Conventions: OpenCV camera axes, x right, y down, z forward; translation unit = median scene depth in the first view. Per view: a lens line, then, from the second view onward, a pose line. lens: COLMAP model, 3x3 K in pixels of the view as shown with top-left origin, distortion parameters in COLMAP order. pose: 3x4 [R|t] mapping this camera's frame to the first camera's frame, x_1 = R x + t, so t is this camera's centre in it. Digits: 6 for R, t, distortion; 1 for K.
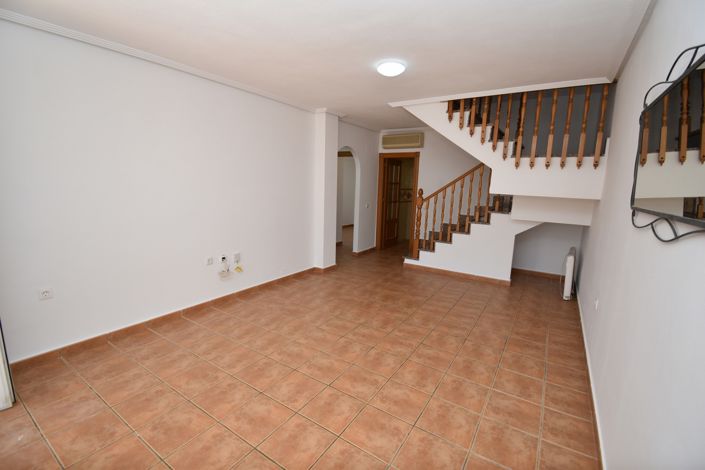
lens RADIAL K [[308.6, 0, 354.1], [0, 308.6, 232.6], [0, 0, 1]] dist [0.013266, -0.021760]
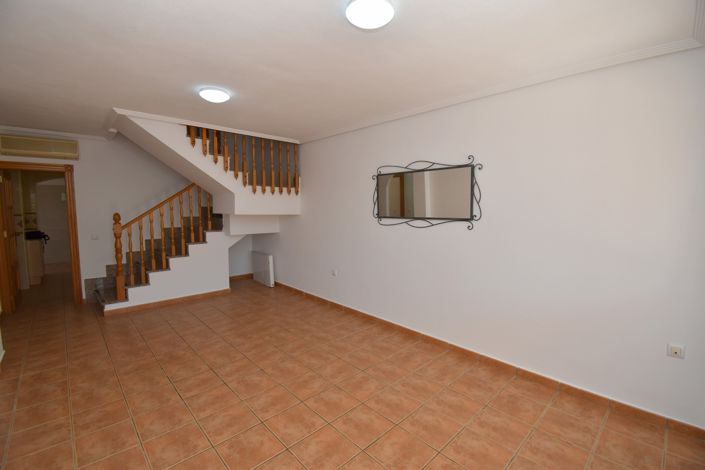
lens RADIAL K [[308.6, 0, 354.1], [0, 308.6, 232.6], [0, 0, 1]] dist [0.013266, -0.021760]
pose [[0.234663, -0.111133, 0.965703, -0.643386], [0.159422, 0.984392, 0.074545, -0.080896], [-0.958915, 0.136461, 0.248718, 0.314224]]
